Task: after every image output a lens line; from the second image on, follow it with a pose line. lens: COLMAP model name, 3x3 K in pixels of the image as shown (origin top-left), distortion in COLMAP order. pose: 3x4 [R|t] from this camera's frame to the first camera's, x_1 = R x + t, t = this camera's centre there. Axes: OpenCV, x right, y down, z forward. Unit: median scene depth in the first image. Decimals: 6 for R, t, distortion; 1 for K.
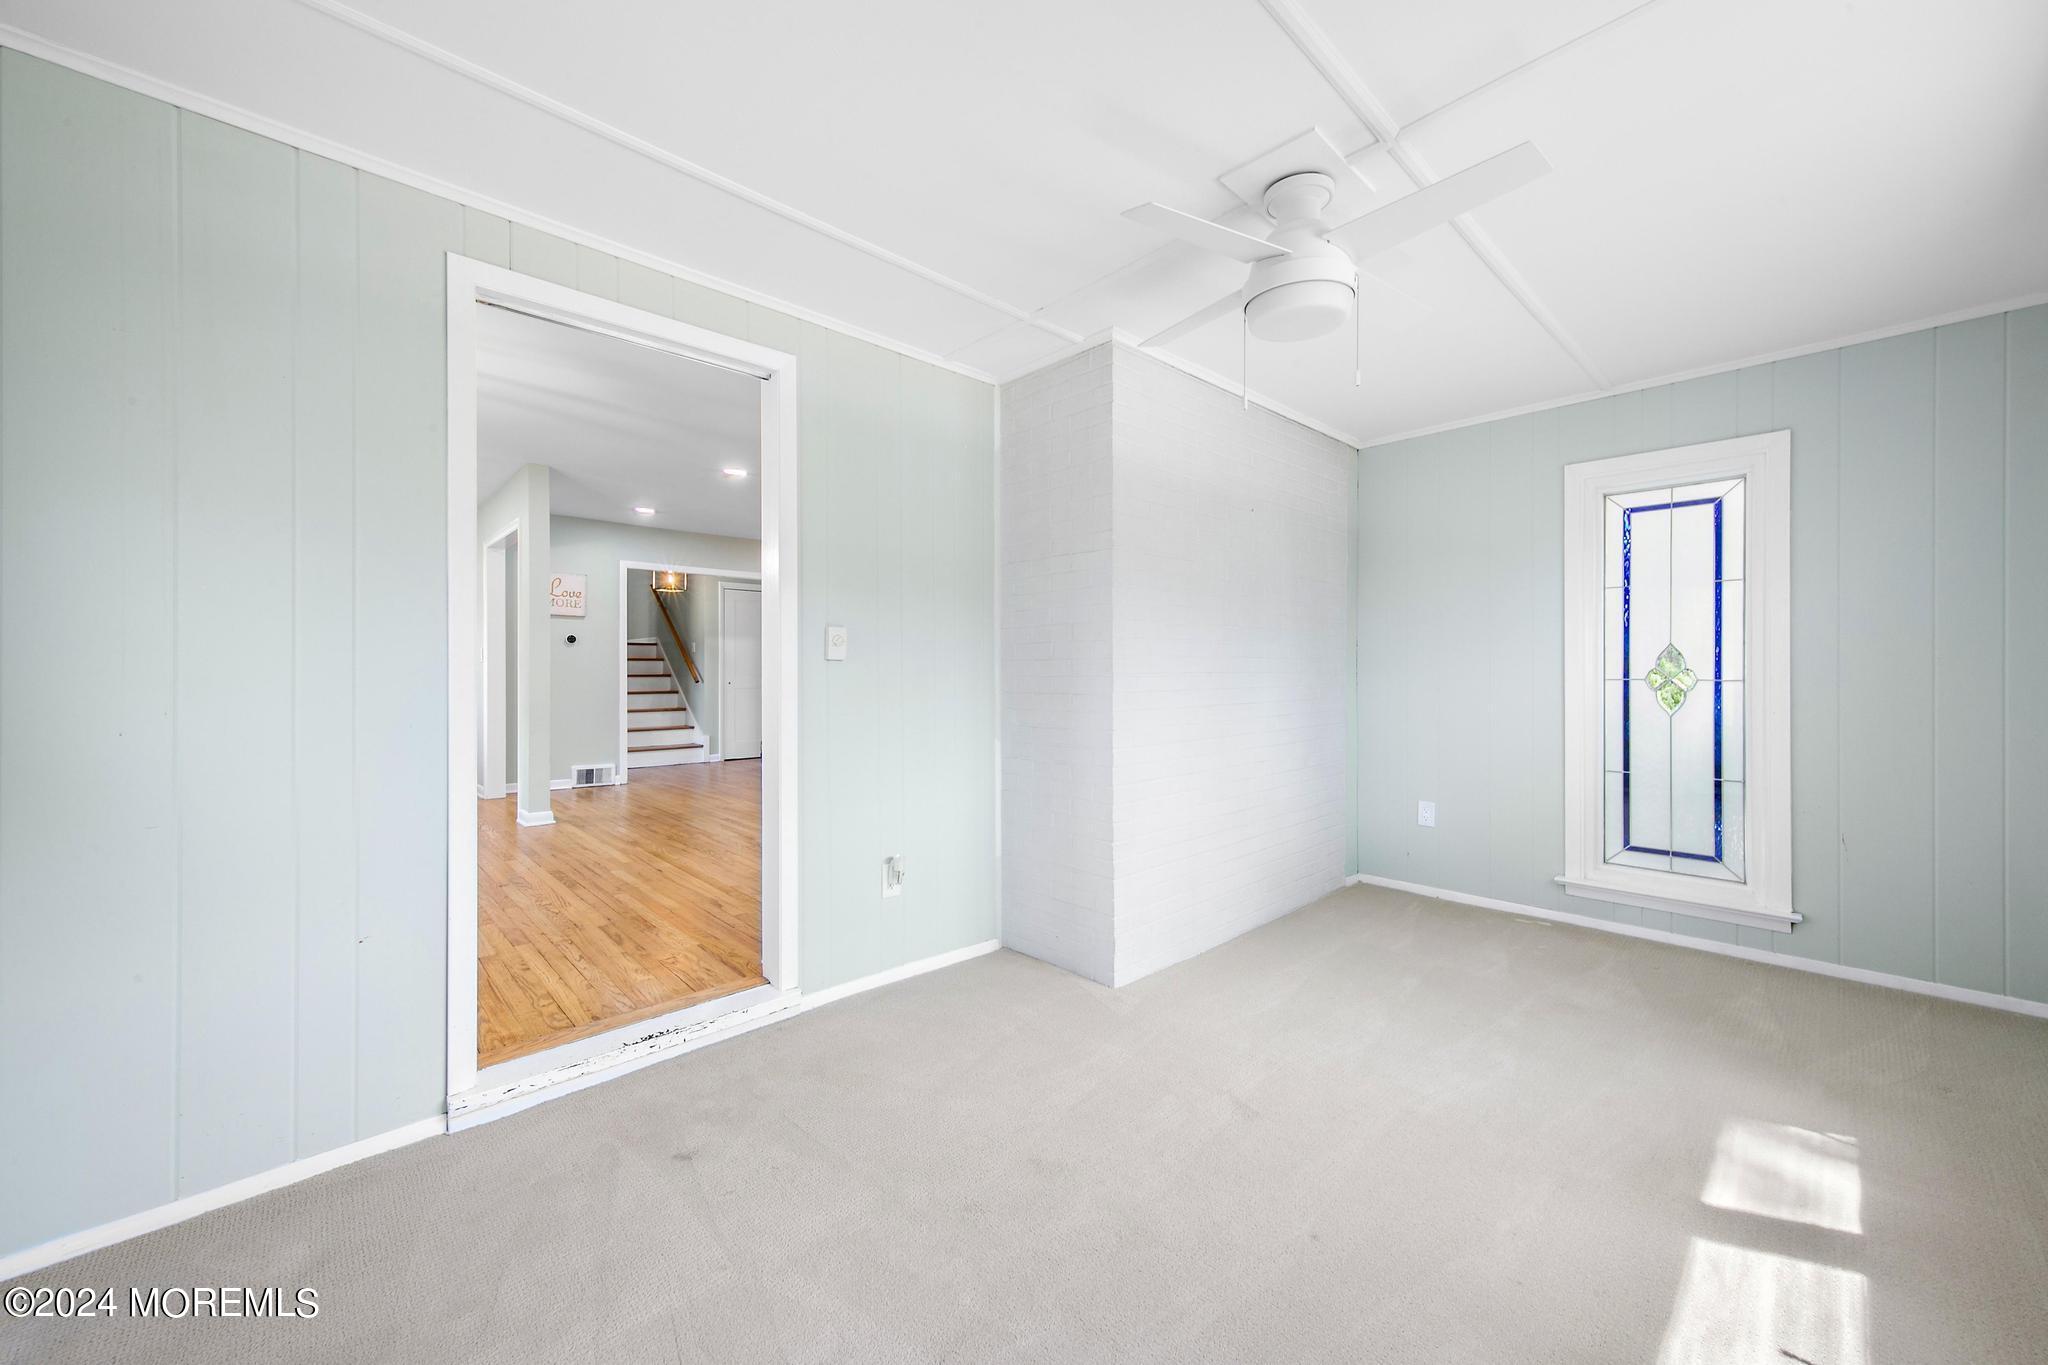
lens RADIAL K [[769.5, 0, 1035.9], [0, 769.5, 676.0], [0, 0, 1]] dist [-0.000753, -0.000036]
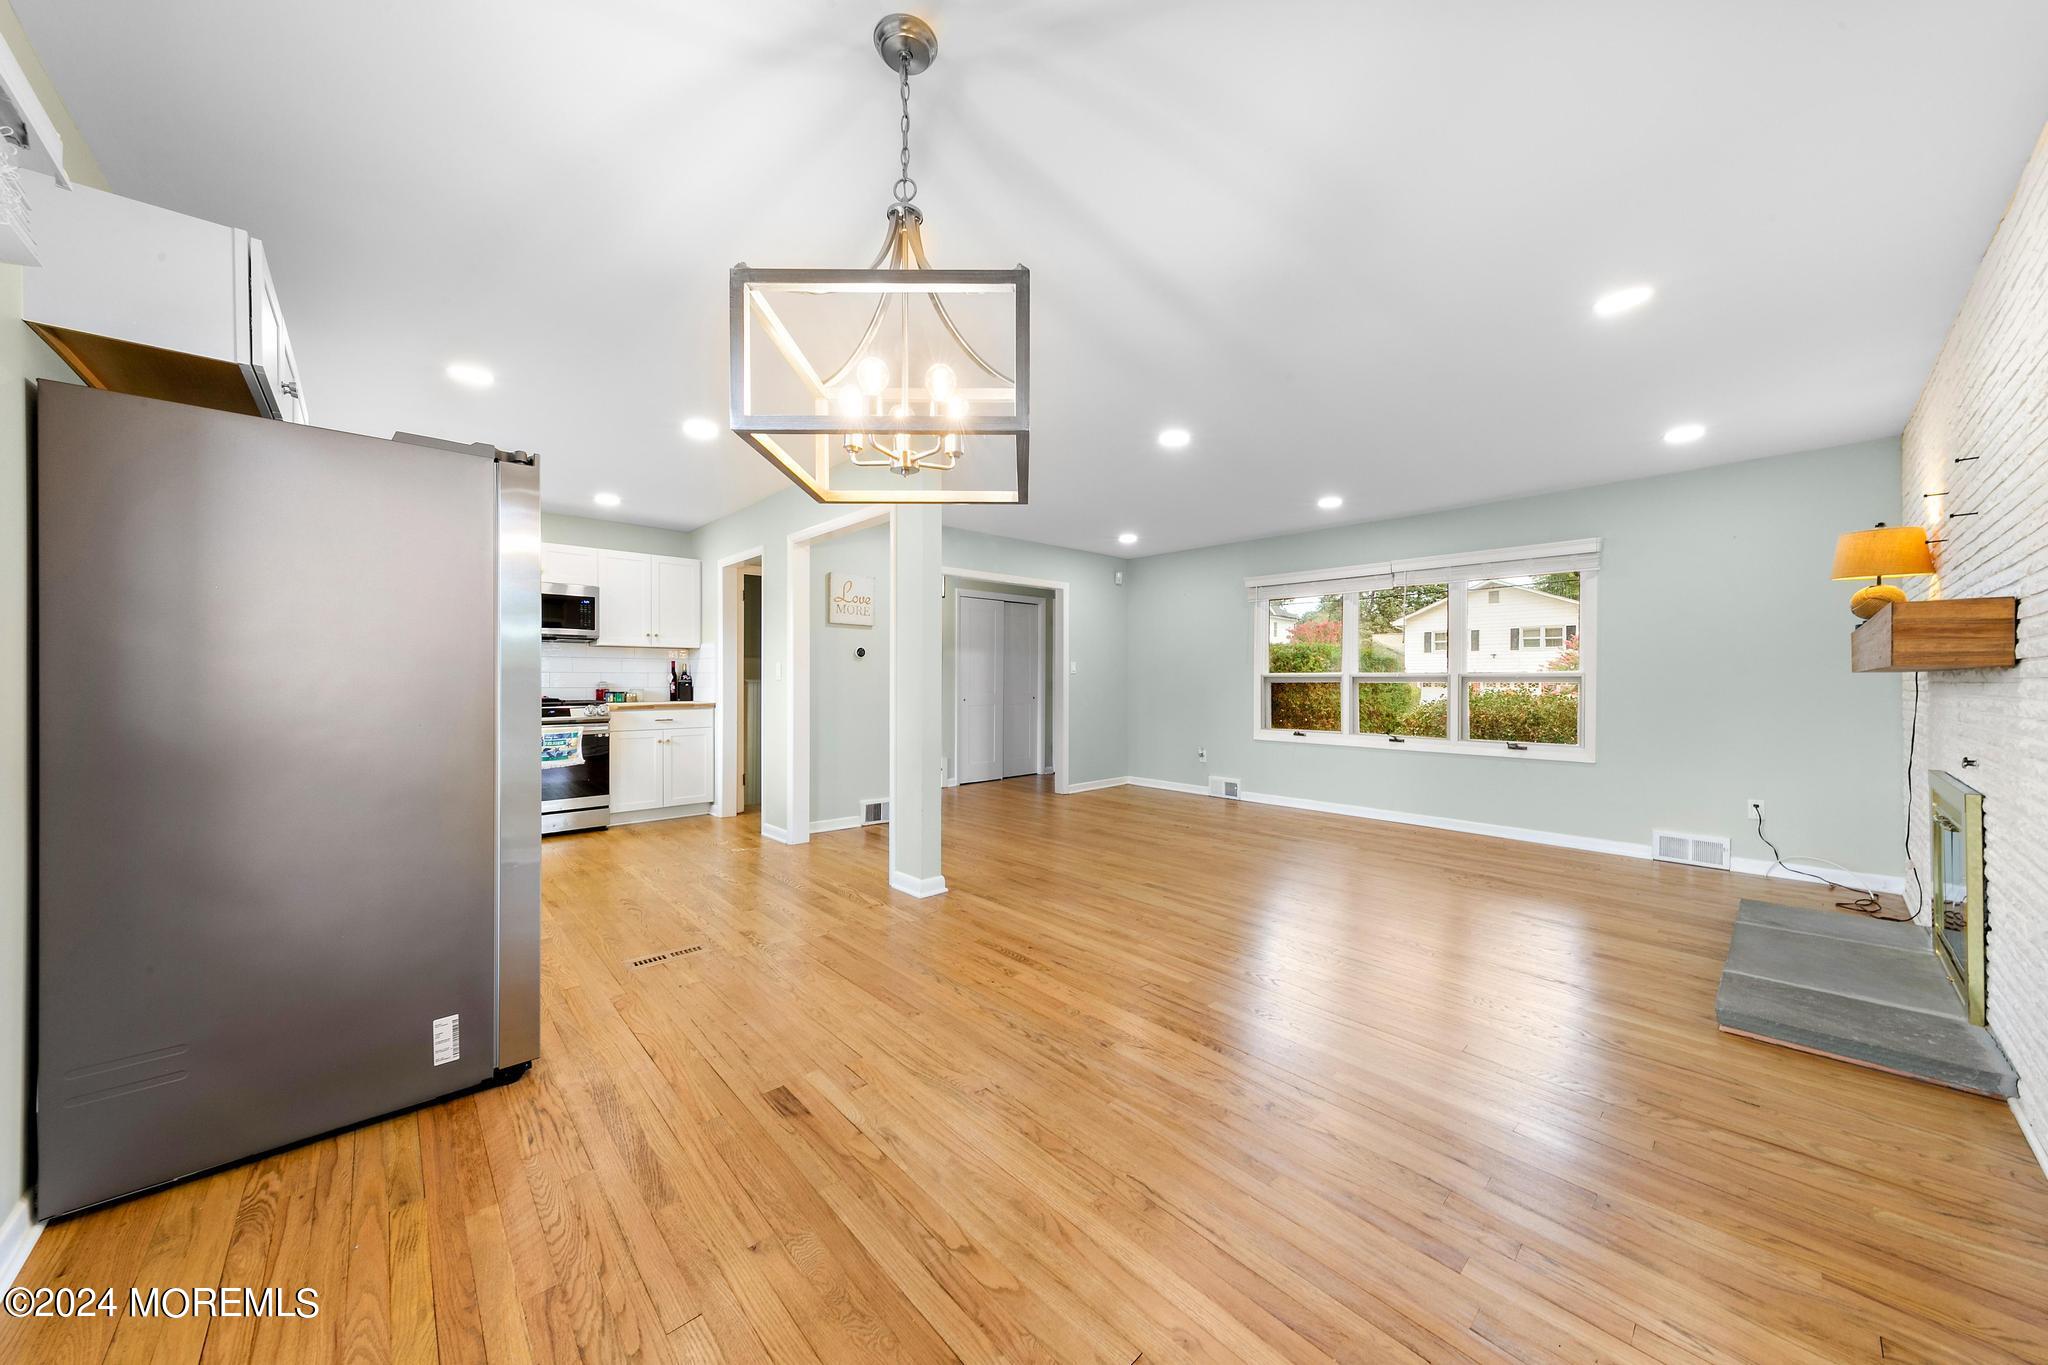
lens RADIAL K [[699.6, 0, 1024.0], [0, 699.6, 682.5], [0, 0, 1]] dist [0.009753, 0.000085]
pose [[0.999734, 0.003430, -0.022809, -0.392097], [-0.003453, 0.999994, -0.000962, -0.013876], [0.022806, 0.001040, 0.999739, 0.218432]]
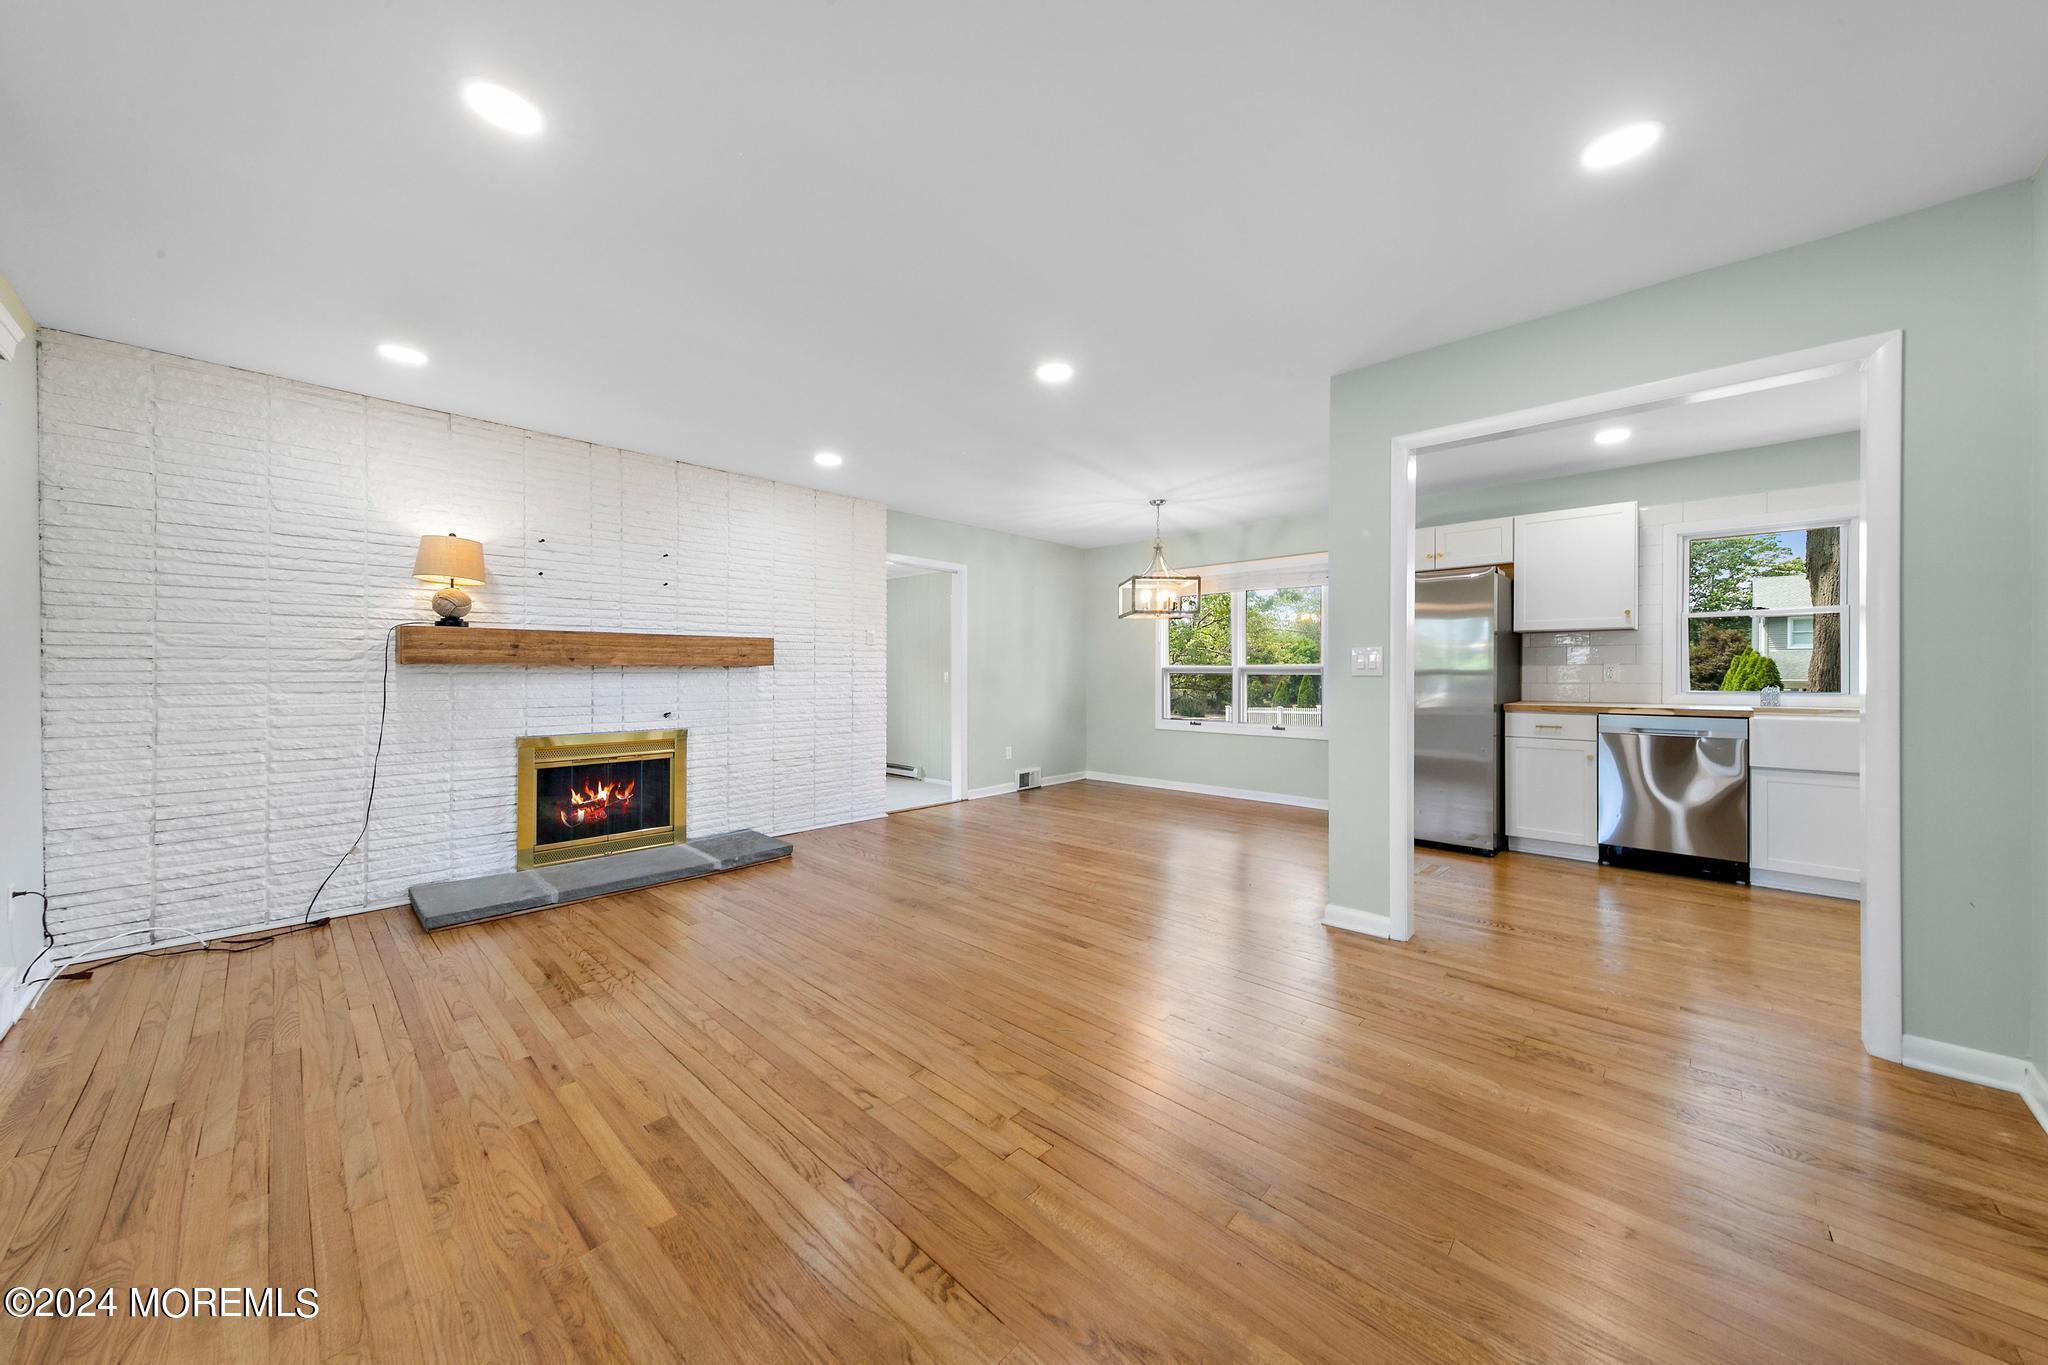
lens RADIAL K [[706.8, 0, 1024.0], [0, 706.8, 682.5], [0, 0, 1]] dist [0.010731, -0.000004]
pose [[-0.999063, 0.002386, -0.043213, -0.255149], [0.001511, 0.999794, 0.020258, -0.019192], [0.043253, 0.020173, -0.998860, 1.169900]]
